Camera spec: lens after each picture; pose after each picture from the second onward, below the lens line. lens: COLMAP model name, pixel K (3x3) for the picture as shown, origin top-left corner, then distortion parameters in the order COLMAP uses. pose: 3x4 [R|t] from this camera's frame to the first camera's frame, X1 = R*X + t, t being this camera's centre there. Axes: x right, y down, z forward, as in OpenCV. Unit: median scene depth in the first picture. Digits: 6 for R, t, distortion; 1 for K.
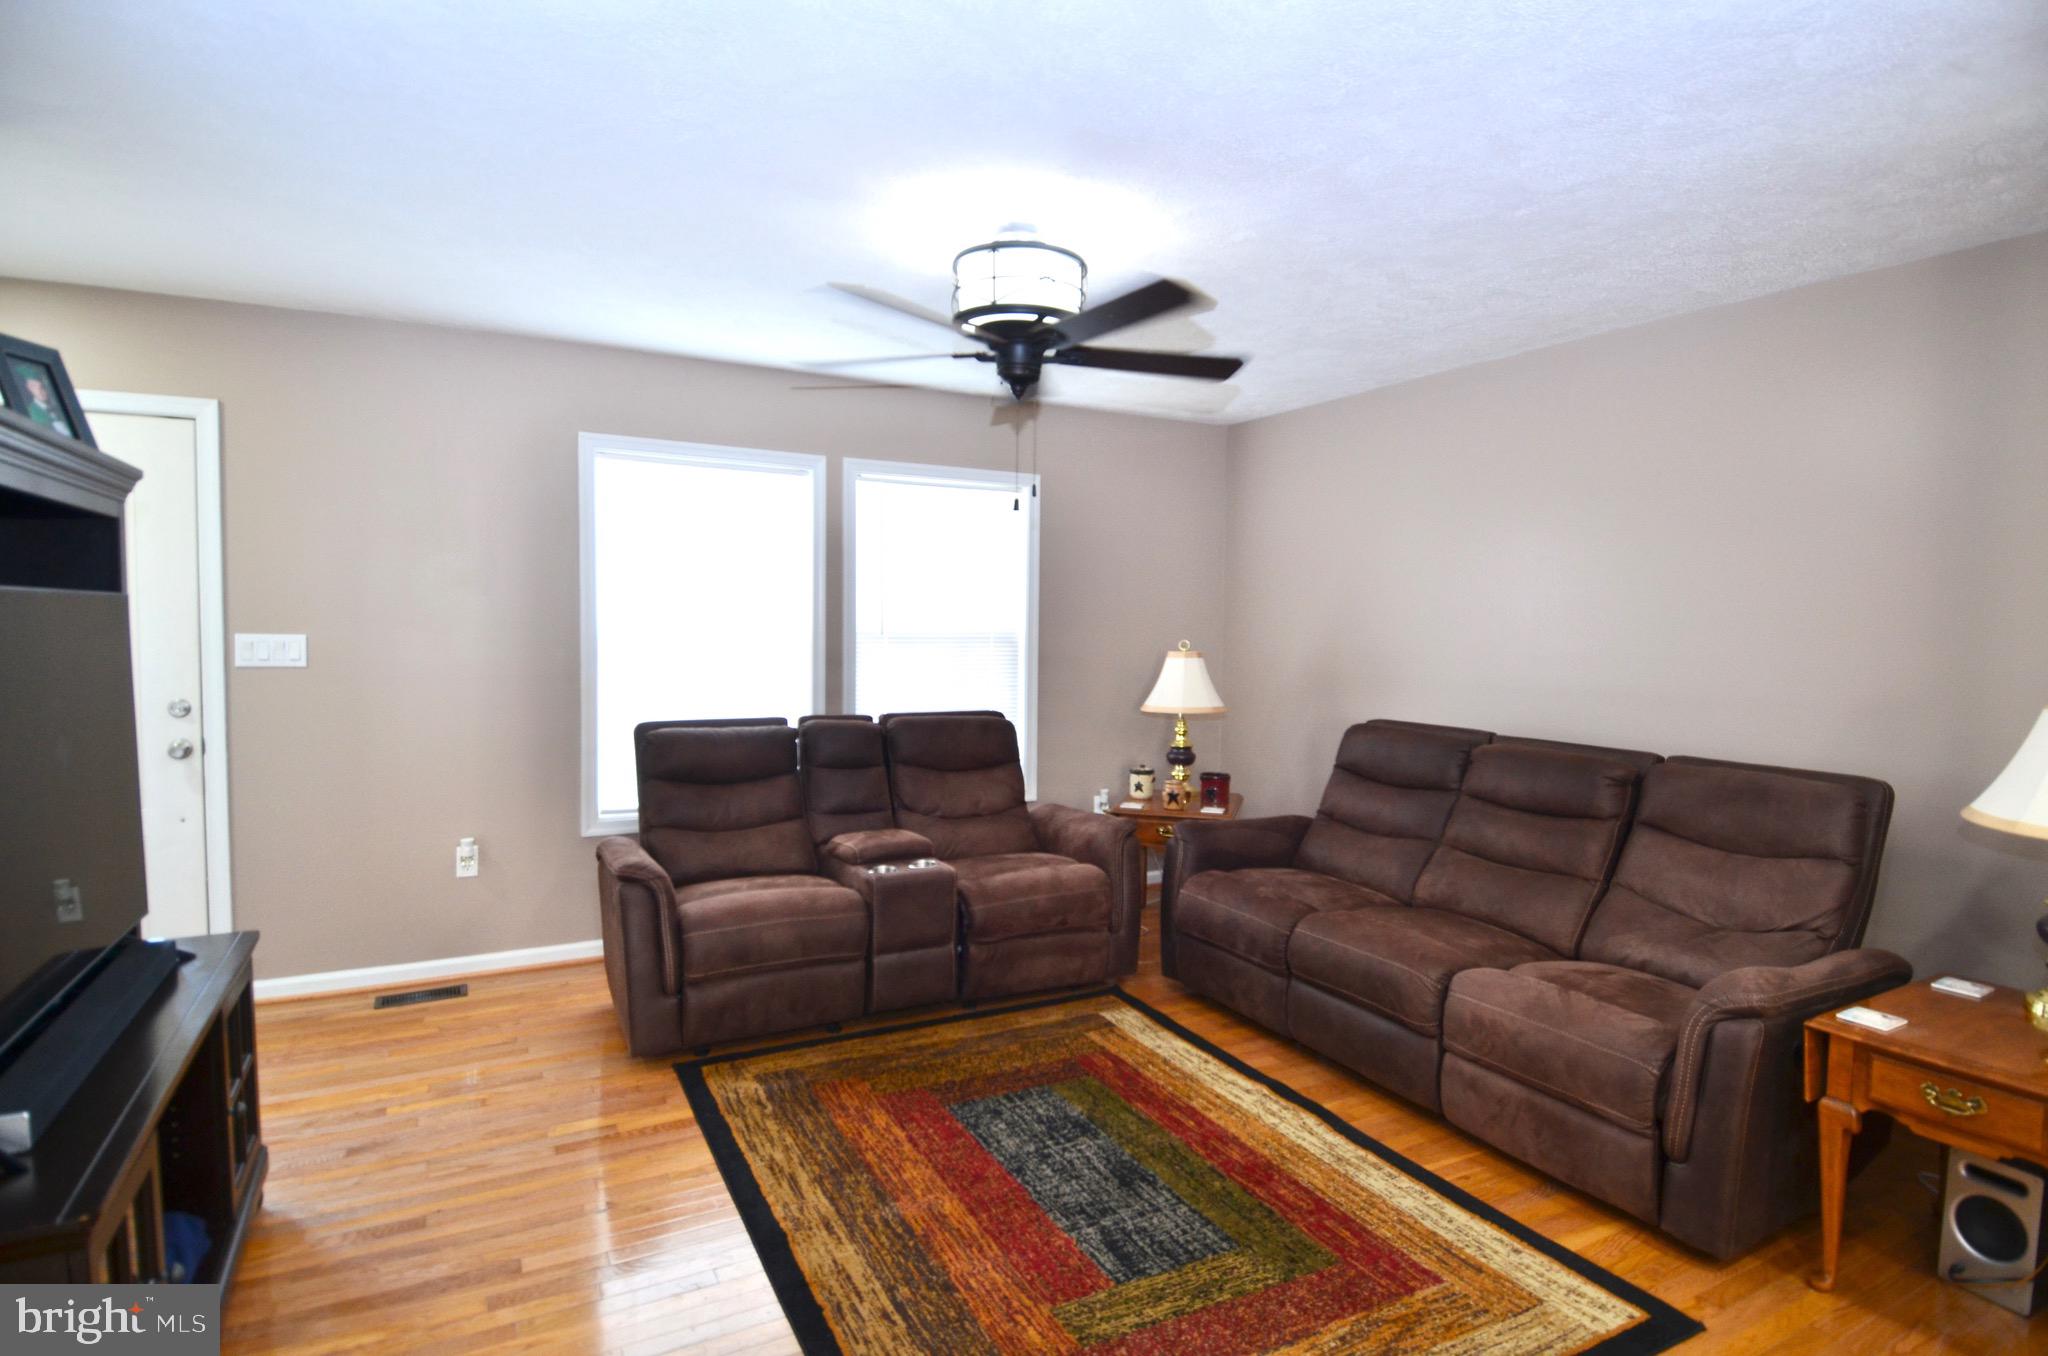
lens RADIAL K [[1058.8, 0, 1026.6], [0, 1058.8, 687.4], [0, 0, 1]] dist [0.019366, -0.023261]
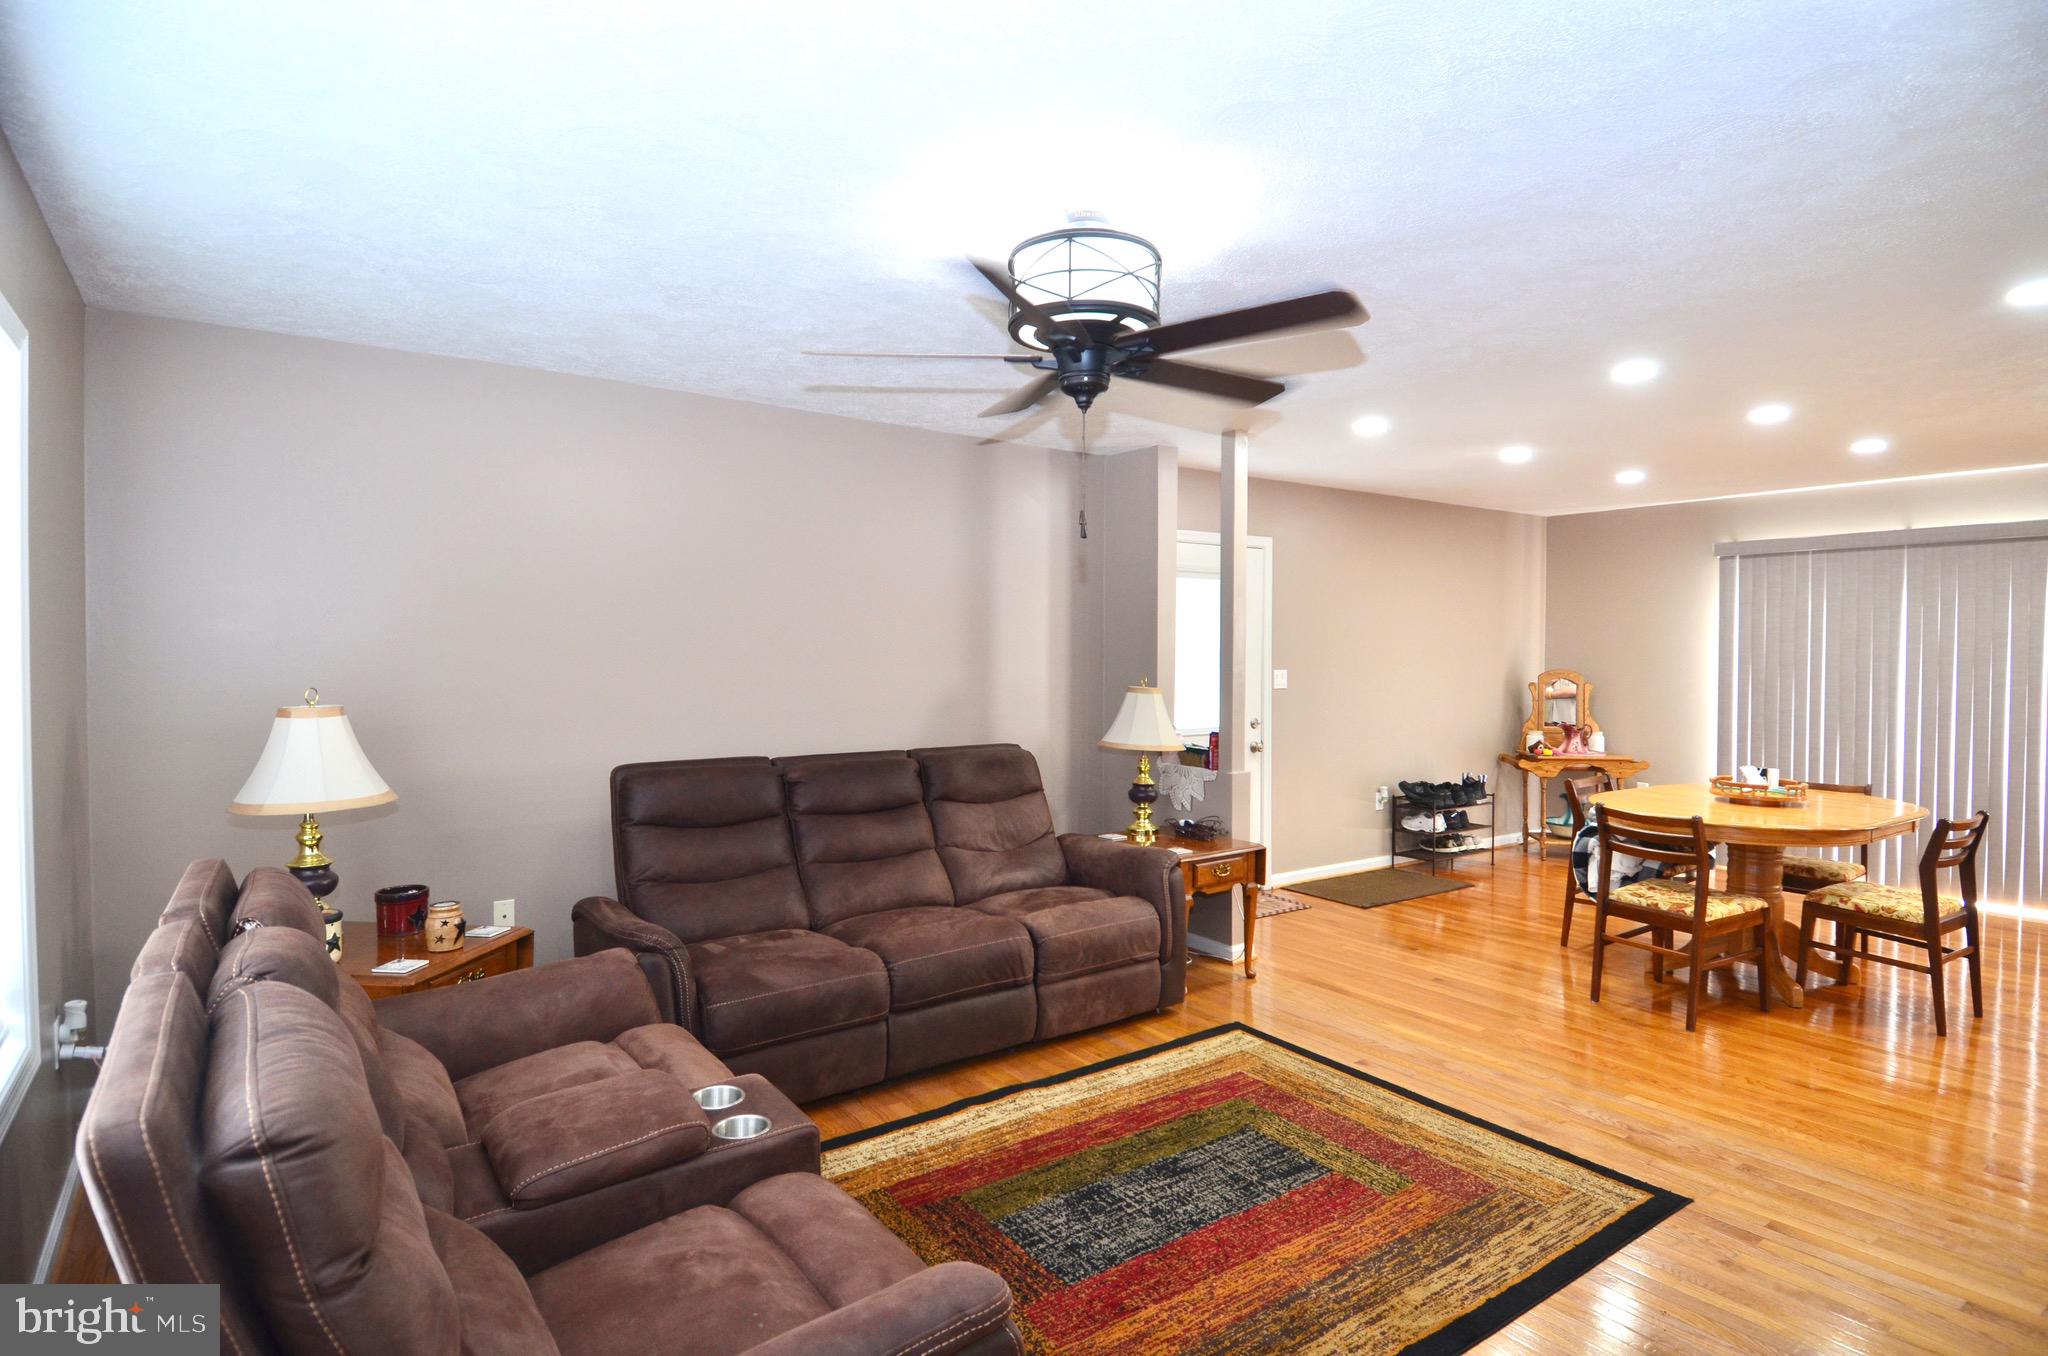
lens RADIAL K [[1058.8, 0, 1026.0], [0, 1058.8, 670.2], [0, 0, 1]] dist [0.019366, -0.023261]
pose [[-0.123155, -0.038589, 0.991637, -0.901236], [0.058821, 0.997203, 0.046111, -0.109745], [-0.990643, 0.064008, -0.120541, 1.174828]]
